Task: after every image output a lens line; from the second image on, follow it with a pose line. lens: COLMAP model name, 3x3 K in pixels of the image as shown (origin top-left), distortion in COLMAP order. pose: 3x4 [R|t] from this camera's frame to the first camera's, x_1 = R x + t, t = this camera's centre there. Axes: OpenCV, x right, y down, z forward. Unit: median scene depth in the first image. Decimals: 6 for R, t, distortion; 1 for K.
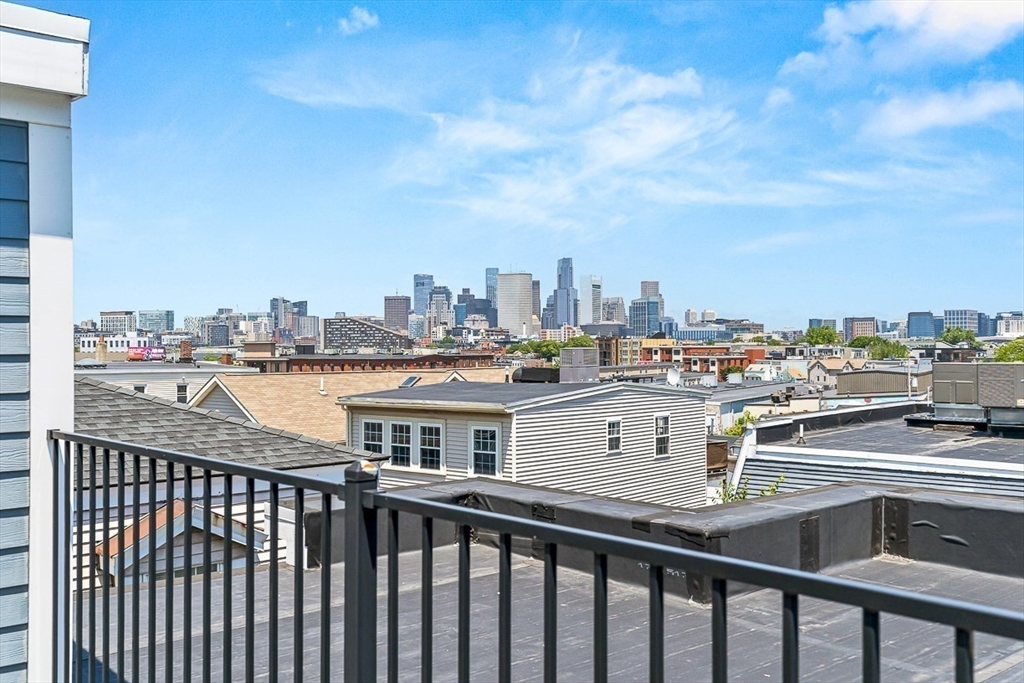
lens RADIAL K [[1069.5, 0, 512.0], [0, 1069.5, 341.5], [0, 0, 1]] dist [-0.001997, -0.004342]
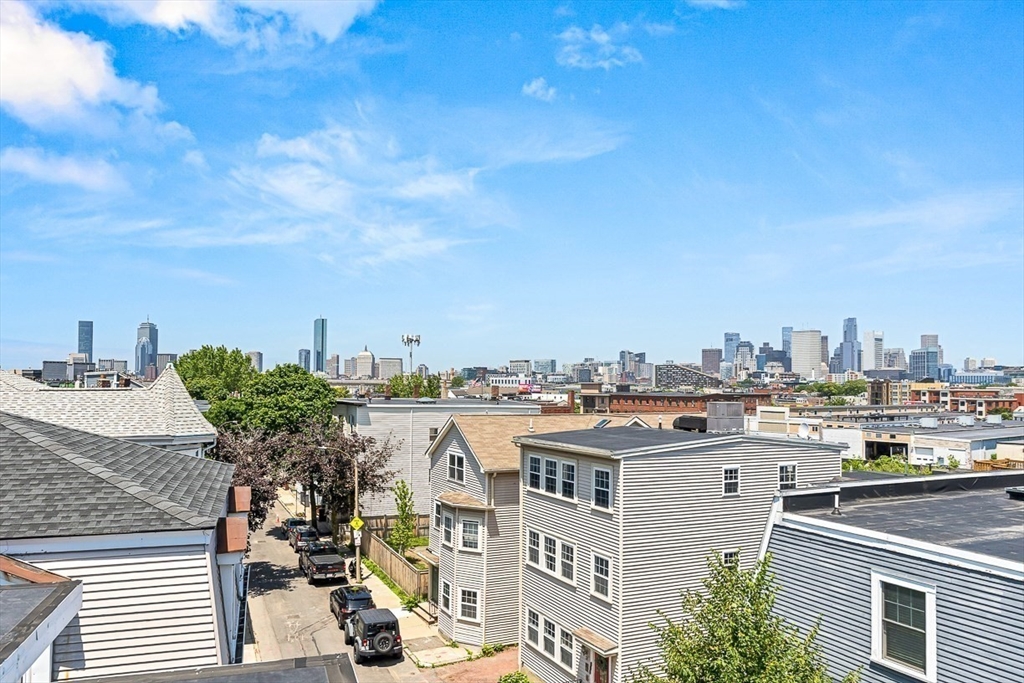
lens RADIAL K [[708.7, 0, 512.0], [0, 708.7, 341.5], [0, 0, 1]] dist [0.001273, -0.000469]
pose [[0.894346, -0.009902, -0.447267, 0.076500], [-0.010895, 0.998976, -0.043902, -0.009183], [0.447244, 0.044137, 0.893322, 0.064627]]
